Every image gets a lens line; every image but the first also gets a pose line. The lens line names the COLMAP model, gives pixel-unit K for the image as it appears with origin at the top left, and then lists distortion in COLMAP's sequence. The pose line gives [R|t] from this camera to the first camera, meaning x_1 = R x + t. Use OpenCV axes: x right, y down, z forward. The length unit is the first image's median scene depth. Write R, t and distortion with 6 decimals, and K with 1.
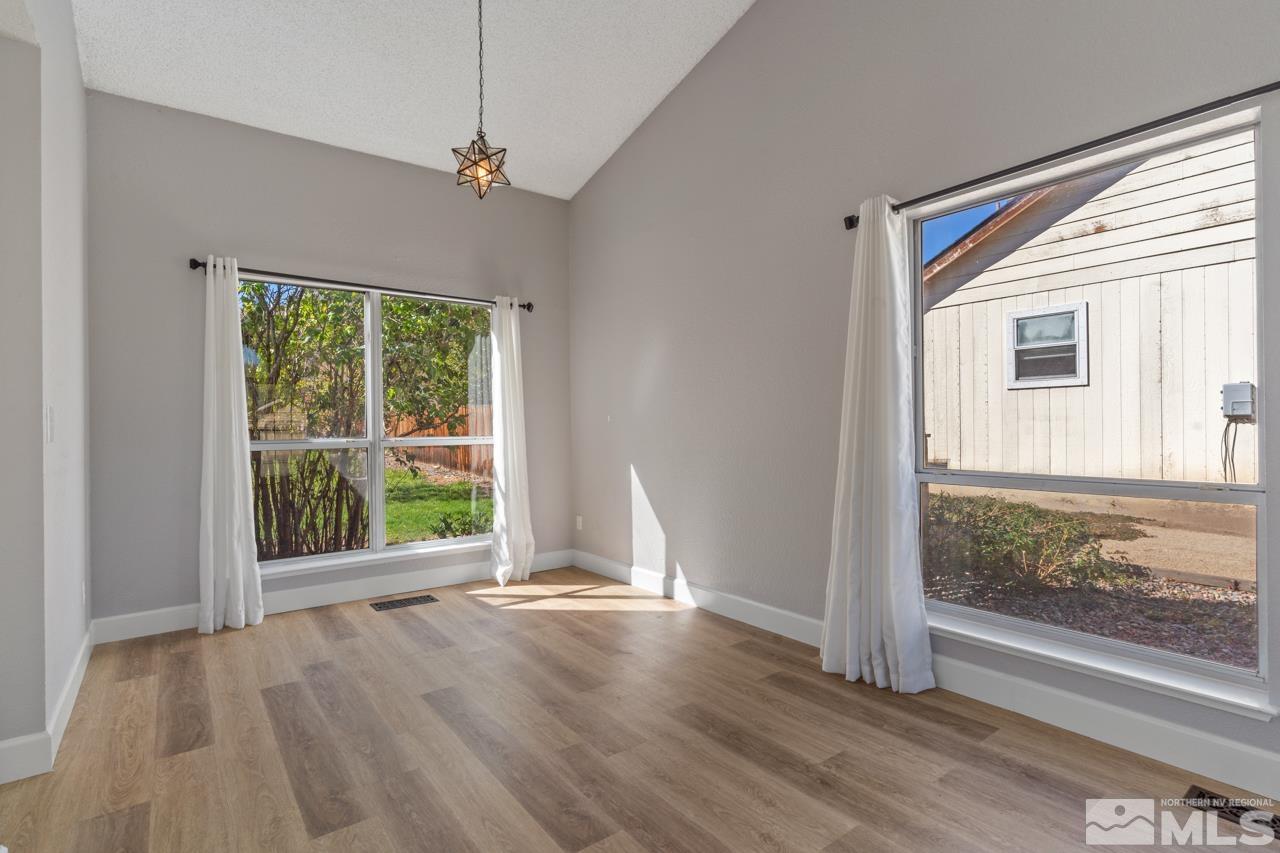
lens RADIAL K [[627.9, 0, 644.2], [0, 627.9, 423.7], [0, 0, 1]] dist [-0.000304, -0.000104]
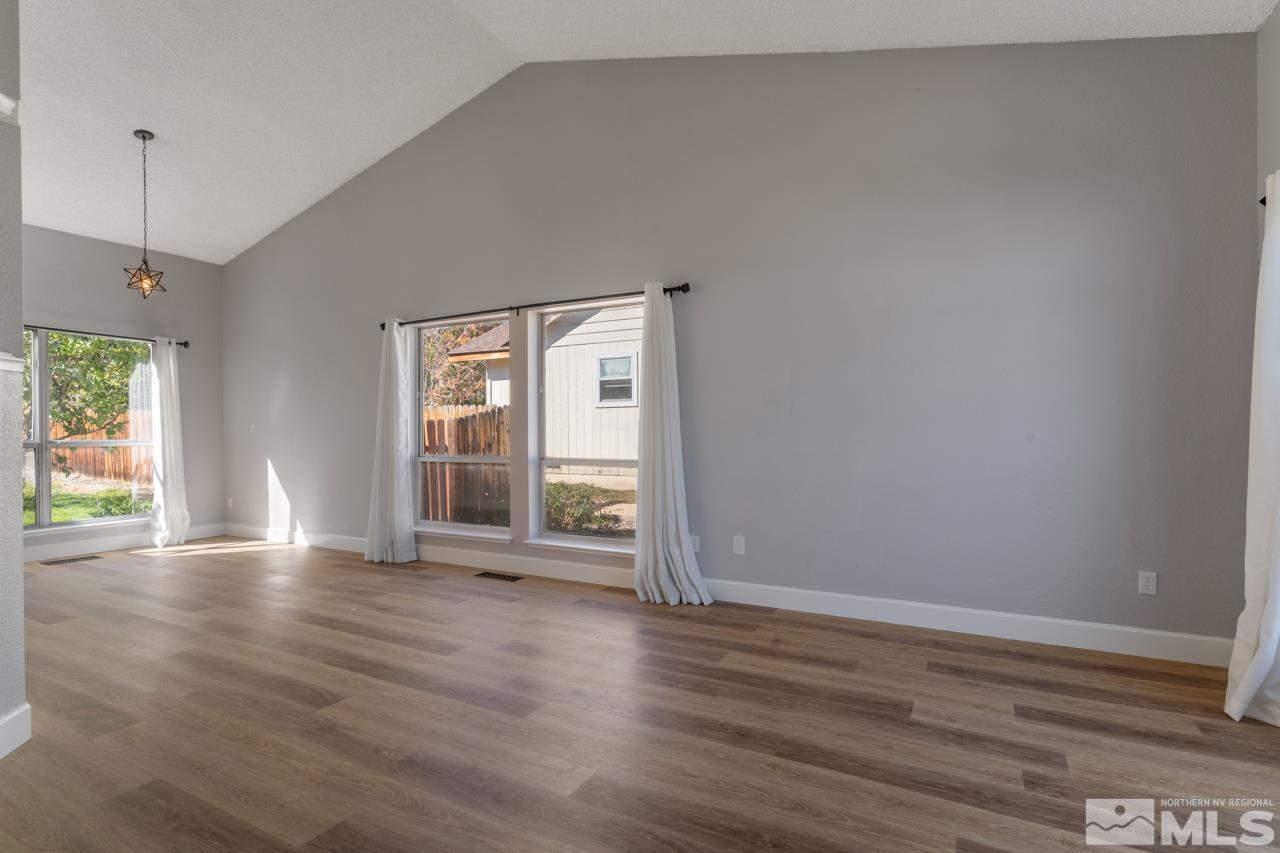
lens RADIAL K [[624.1, 0, 641.5], [0, 624.1, 431.4], [0, 0, 1]] dist [-0.001753, 0.000633]
pose [[0.909038, 0.004685, 0.416687, 0.160410], [-0.005683, 0.999983, 0.001153, -0.004732], [-0.416674, -0.003416, 0.909049, -0.674764]]
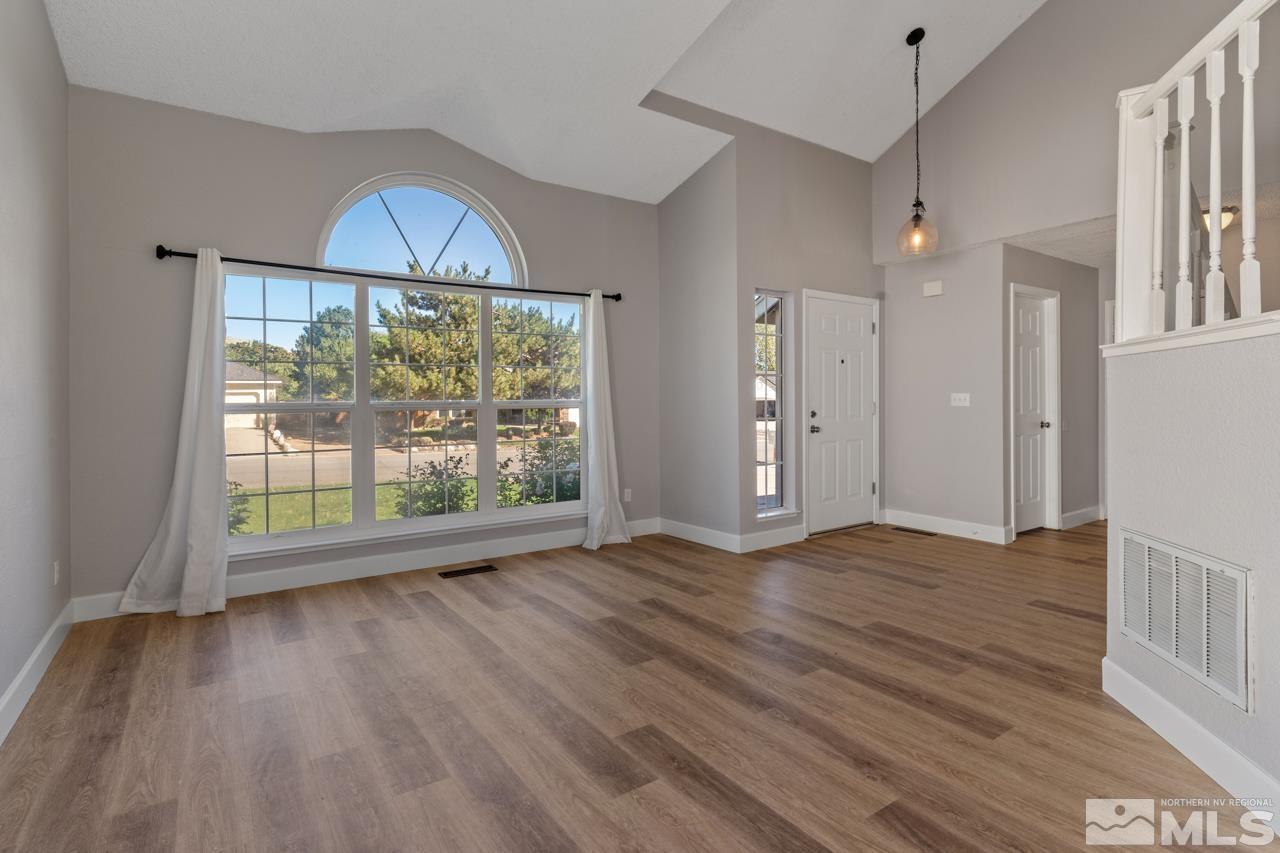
lens RADIAL K [[637.0, 0, 646.8], [0, 637.0, 401.3], [0, 0, 1]] dist [-0.000287, 0.000427]
pose [[-0.999303, 0.017997, 0.032716, 0.274420], [0.017810, 0.999823, -0.006019, -0.012371], [-0.032818, -0.005432, -0.999447, 0.362622]]
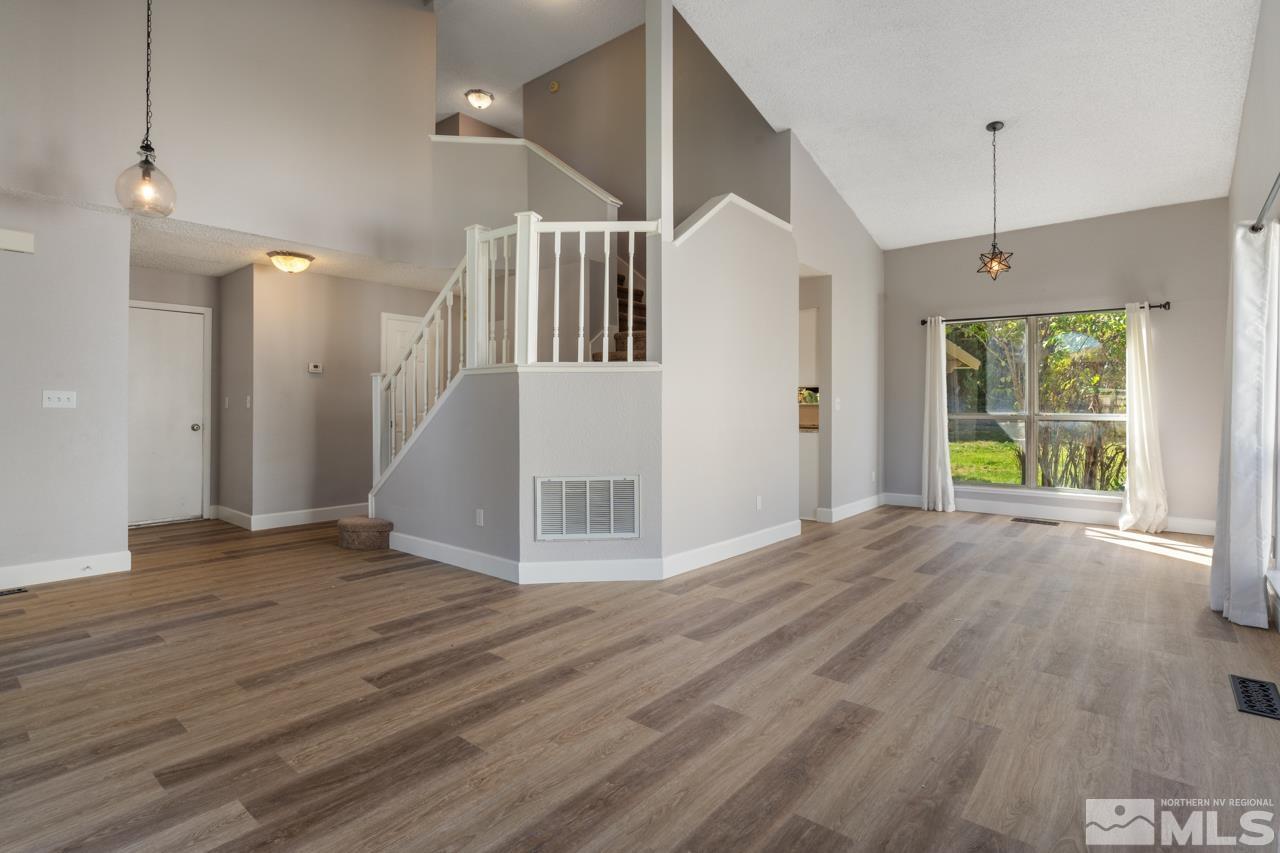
lens RADIAL K [[619.6, 0, 637.4], [0, 619.6, 406.0], [0, 0, 1]] dist [0.001805, 0.000248]
pose [[0.227728, 0.006167, -0.973705, 0.768752], [0.001950, 0.999975, 0.006790, -0.006758], [0.973723, -0.003445, 0.227710, -0.249648]]
